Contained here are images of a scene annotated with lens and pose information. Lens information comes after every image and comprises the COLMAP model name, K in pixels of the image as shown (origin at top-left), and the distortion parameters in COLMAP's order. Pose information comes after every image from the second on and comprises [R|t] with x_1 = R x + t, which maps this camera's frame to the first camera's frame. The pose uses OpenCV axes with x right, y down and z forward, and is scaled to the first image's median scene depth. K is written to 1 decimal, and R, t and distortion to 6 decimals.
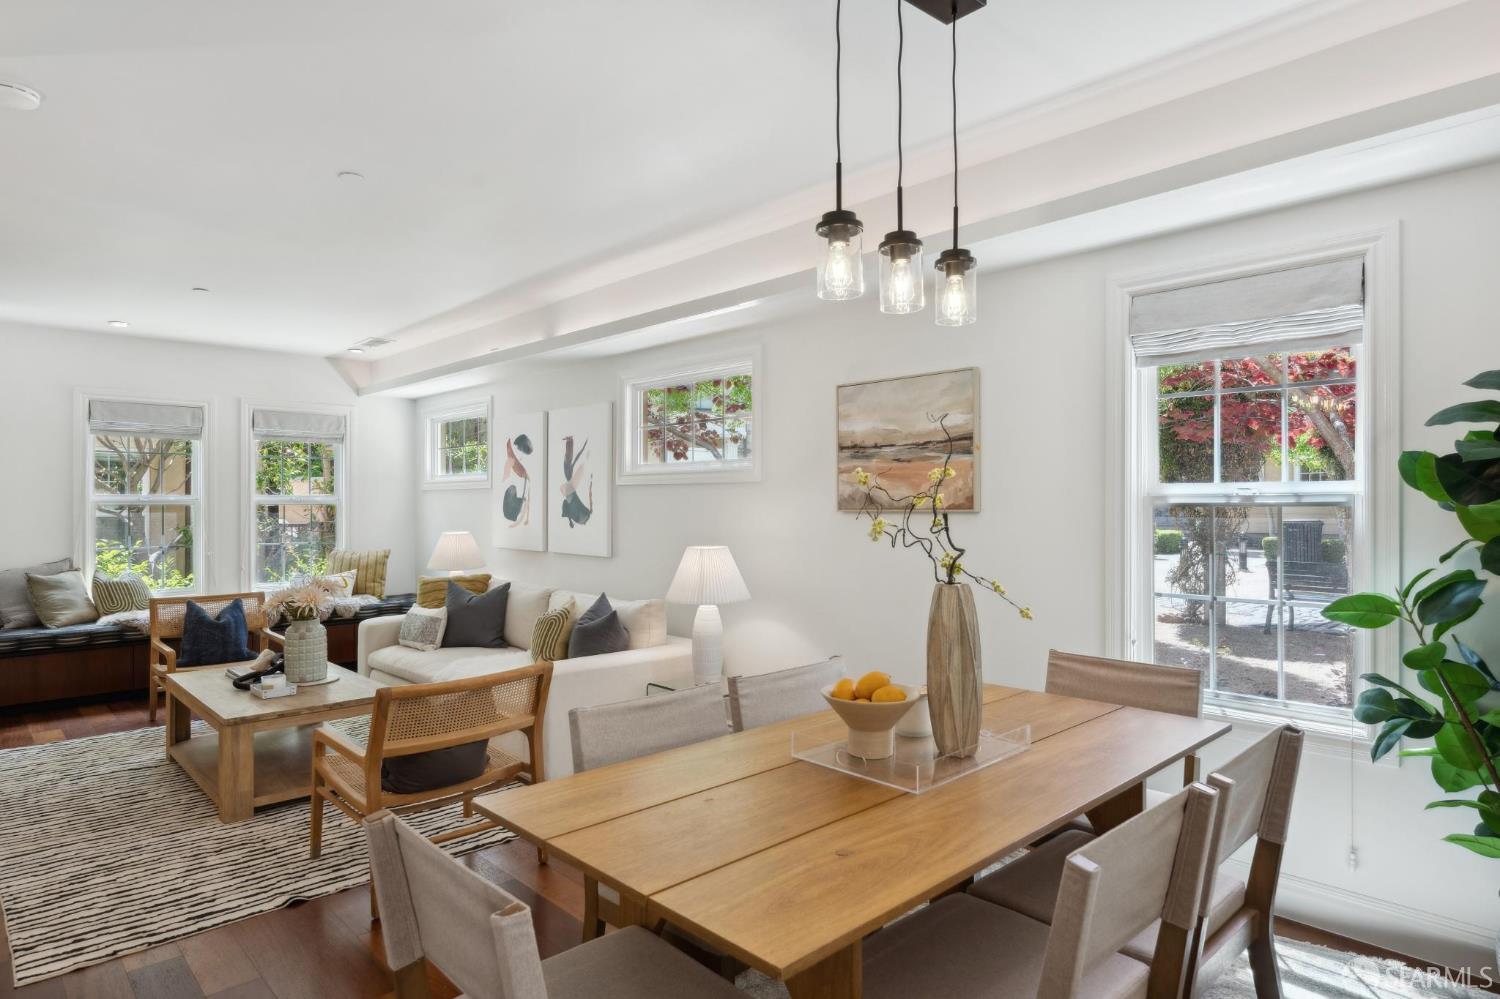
lens RADIAL K [[857.9, 0, 750.0], [0, 857.9, 499.5], [0, 0, 1]] dist [0.000539, 0.000499]
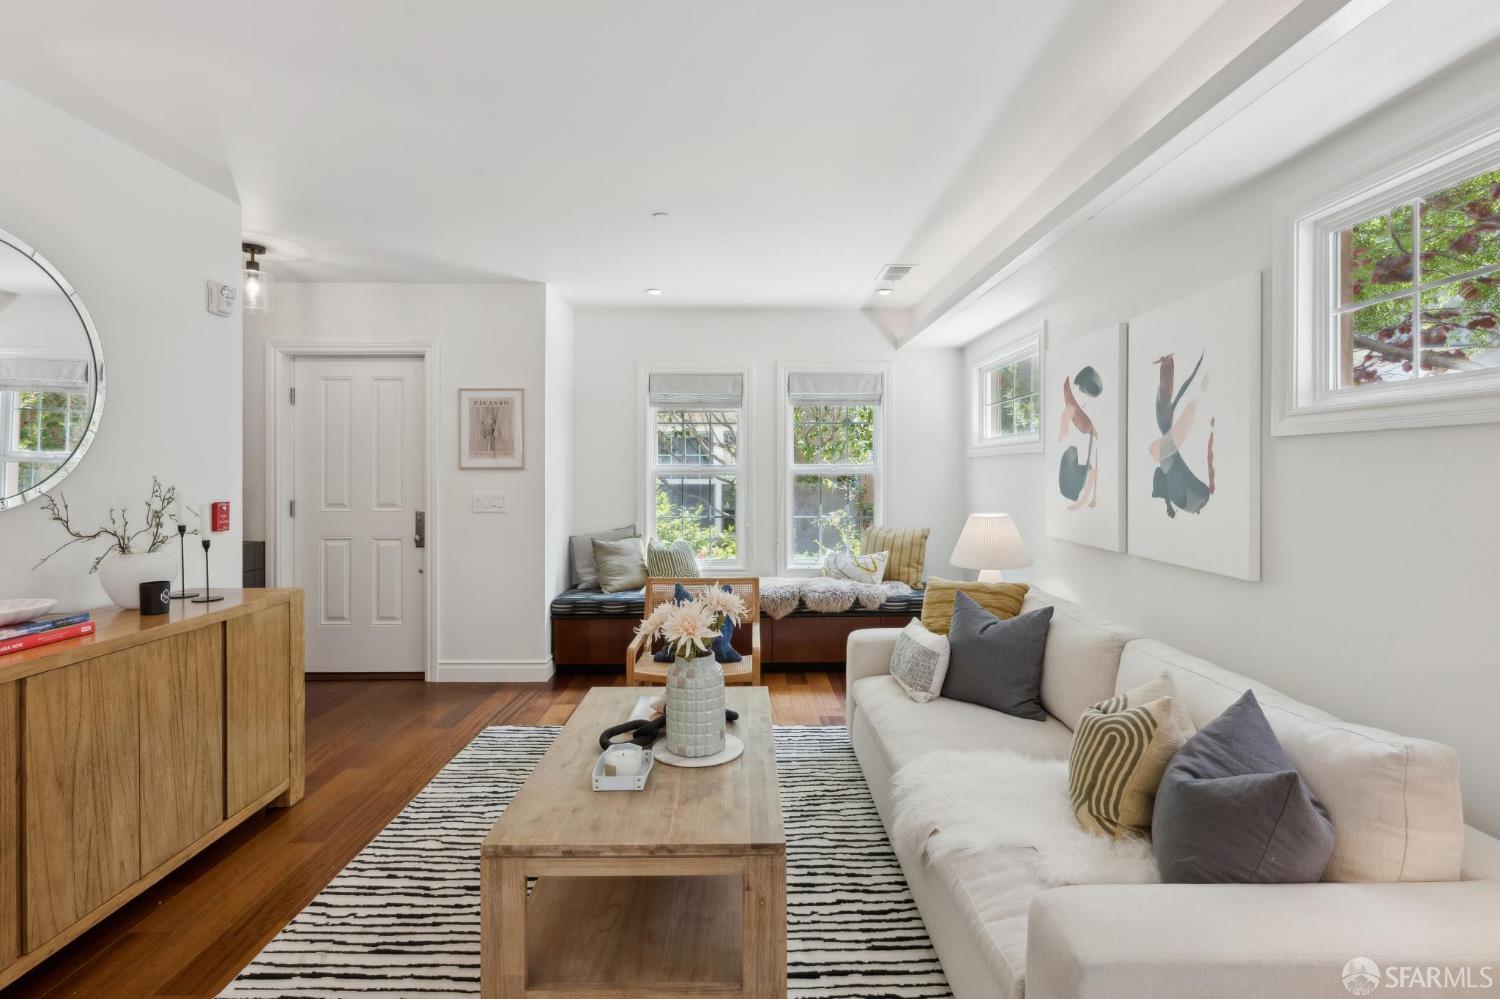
lens RADIAL K [[724.8, 0, 747.8], [0, 724.8, 470.6], [0, 0, 1]] dist [-0.001340, -0.000145]
pose [[0.732780, -0.001238, -0.680465, -0.089056], [0.001911, 0.999998, 0.000238, 0.001796], [0.680463, -0.001475, 0.732781, 0.467551]]
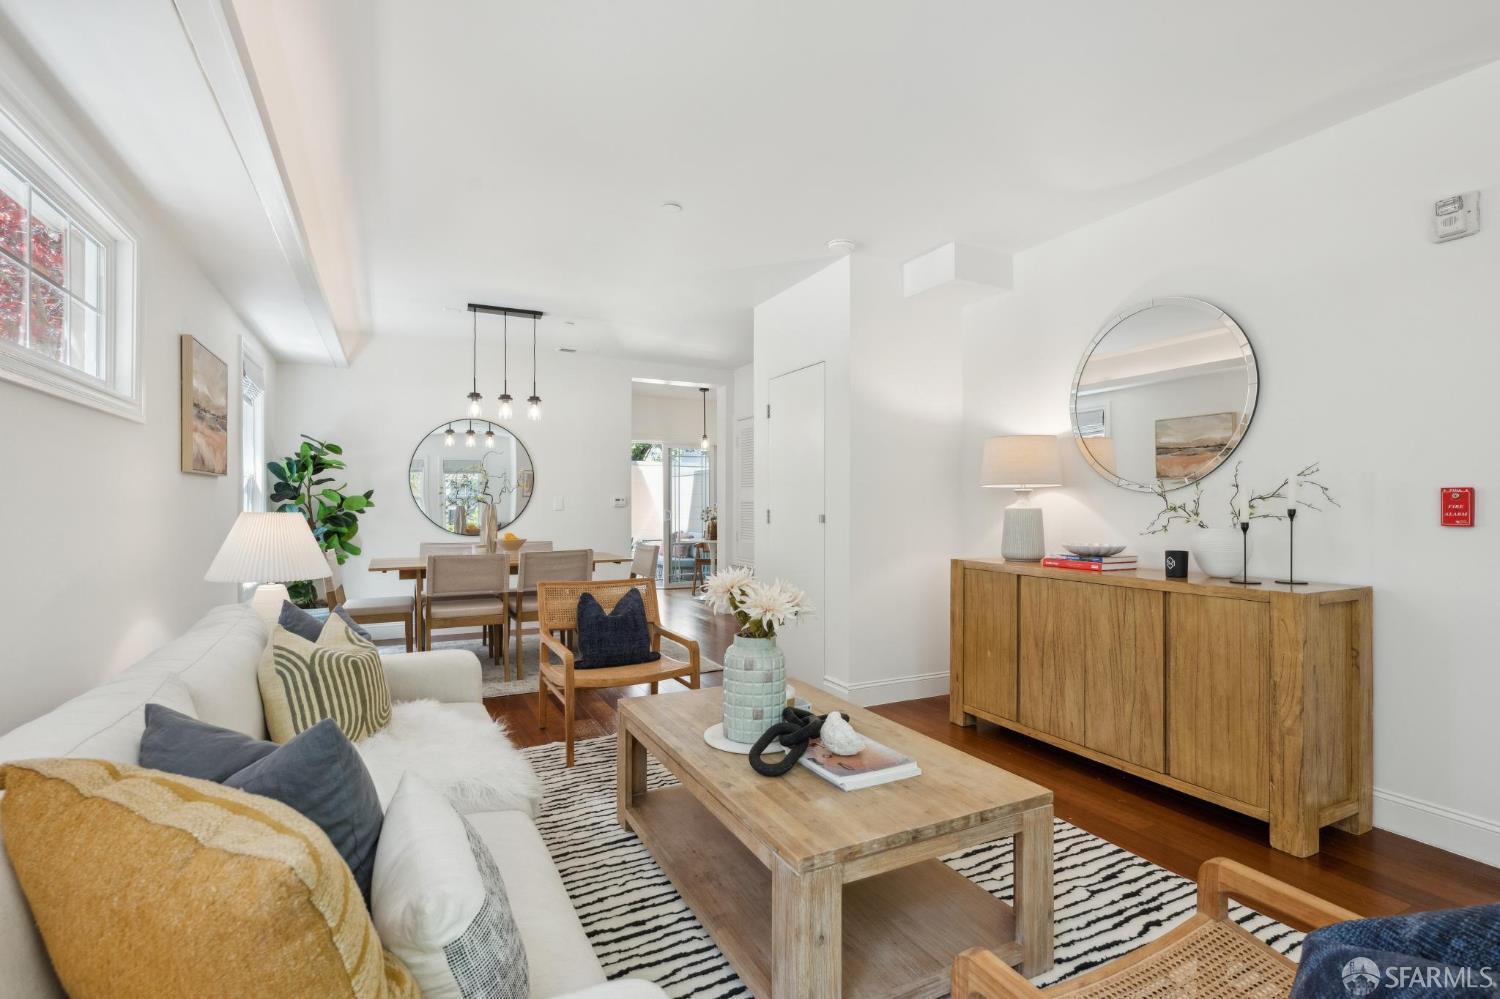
lens RADIAL K [[698.6, 0, 750.0], [0, 698.6, 499.5], [0, 0, 1]] dist [0.000090, -0.000359]
pose [[-0.961790, 0.000071, 0.273790, -0.481865], [-0.001406, 0.999985, -0.005200, 0.034019], [-0.273786, -0.005386, -0.961775, 1.094789]]
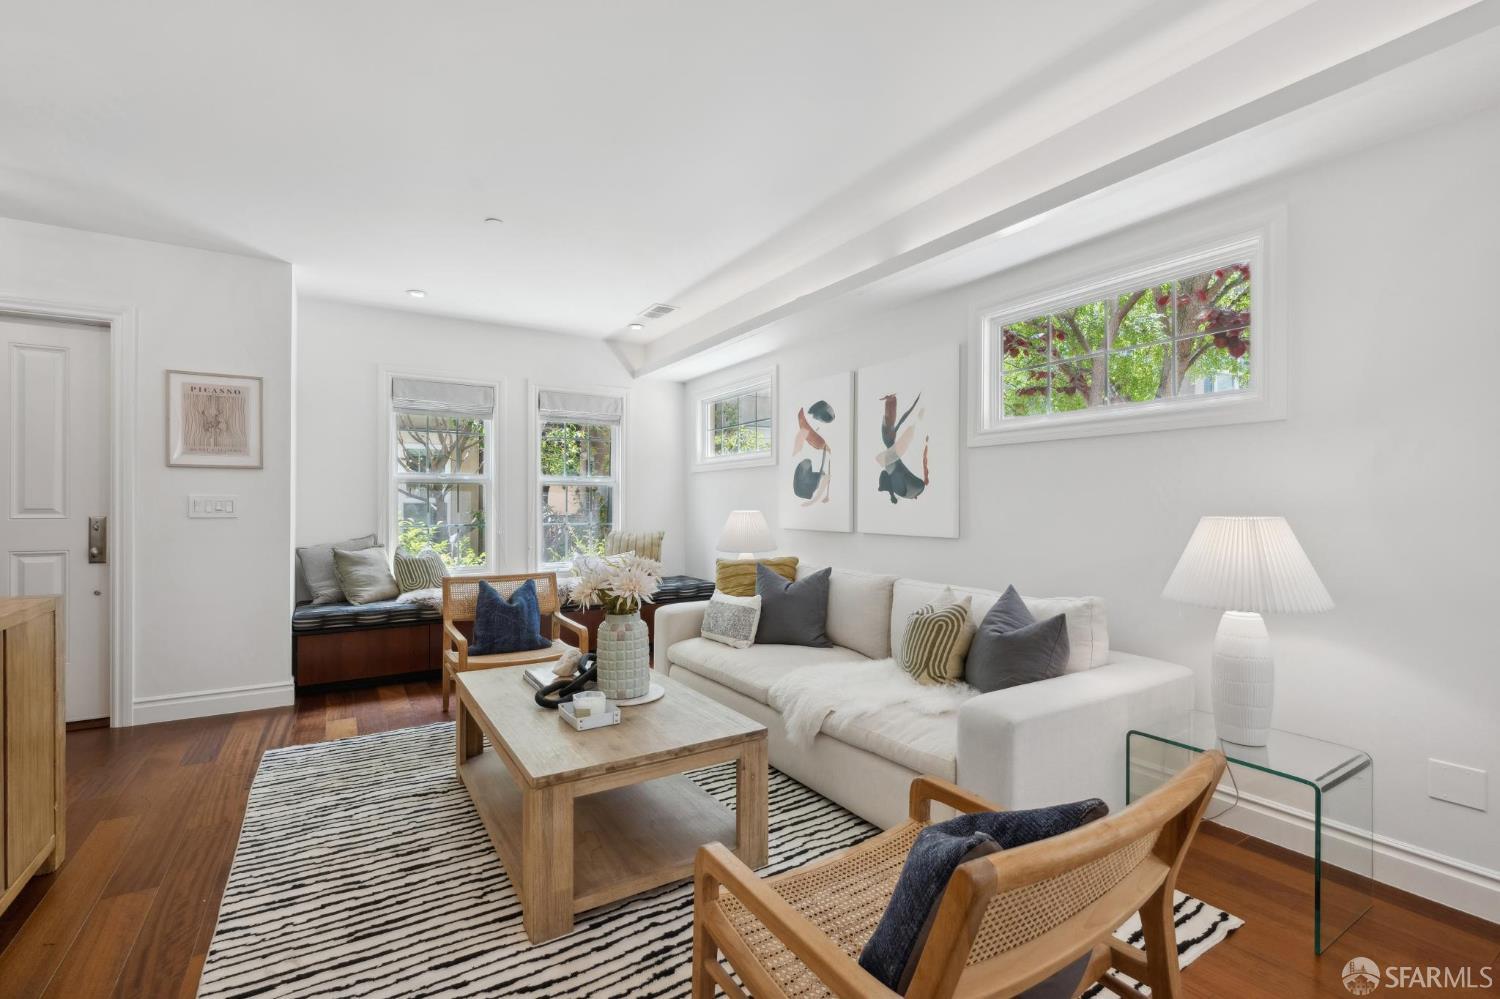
lens RADIAL K [[666.0, 0, 751.6], [0, 666.0, 504.3], [0, 0, 1]] dist [-0.001908, -0.000341]
pose [[0.981296, 0.001237, -0.192503, -0.221288], [-0.001072, 0.999999, 0.000963, 0.033679], [0.192504, -0.000739, 0.981296, 0.338491]]
